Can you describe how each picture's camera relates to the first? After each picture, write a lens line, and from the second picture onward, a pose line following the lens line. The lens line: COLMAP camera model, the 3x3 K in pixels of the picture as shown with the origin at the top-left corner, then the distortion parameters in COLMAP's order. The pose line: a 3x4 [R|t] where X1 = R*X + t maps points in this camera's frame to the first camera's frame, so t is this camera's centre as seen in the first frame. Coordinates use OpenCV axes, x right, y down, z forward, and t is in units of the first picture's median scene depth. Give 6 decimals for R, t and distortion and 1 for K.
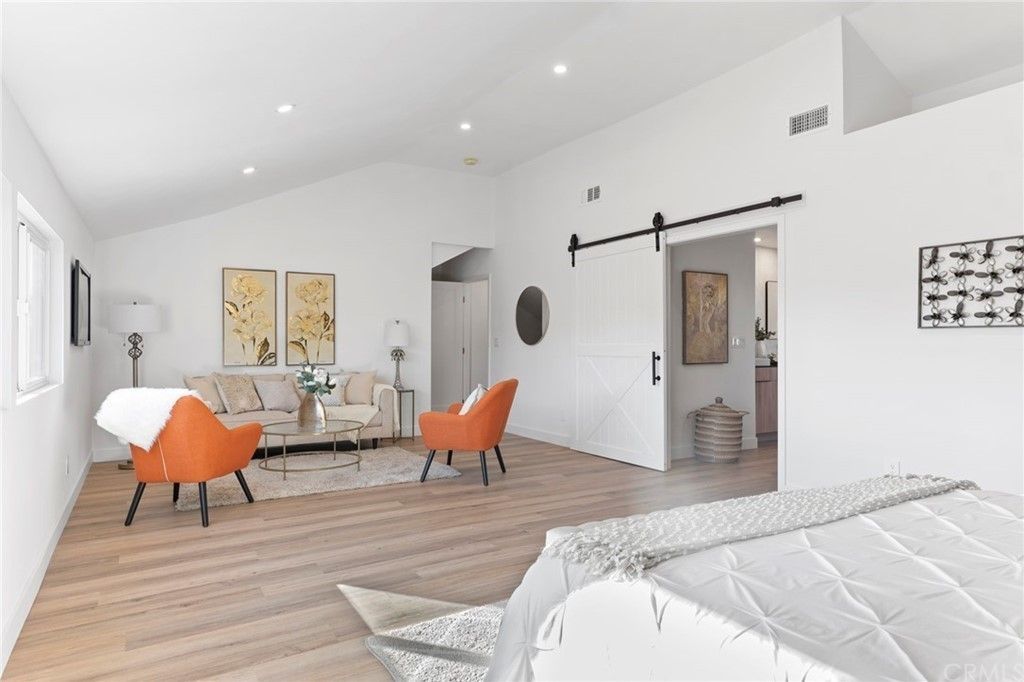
lens RADIAL K [[587.5, 0, 502.8], [0, 587.5, 335.1], [0, 0, 1]] dist [0.001213, -0.000045]
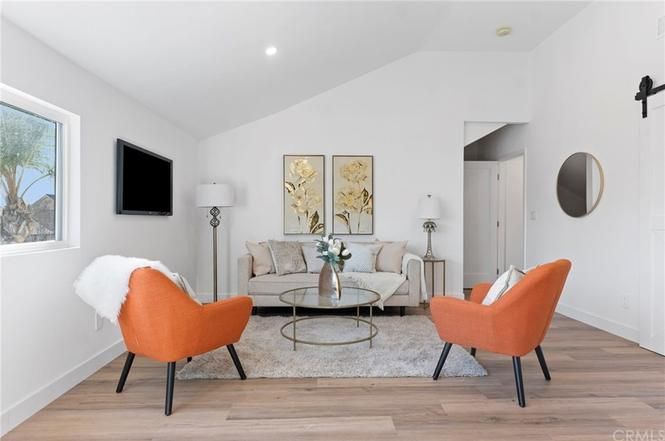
lens RADIAL K [[381.5, 0, 326.6], [0, 381.5, 216.7], [0, 0, 1]] dist [0.001213, -0.000045]
pose [[0.877392, -0.002567, -0.479767, -0.009899], [0.004448, 0.999986, 0.002785, 0.014334], [0.479753, -0.004577, 0.877392, 0.340081]]
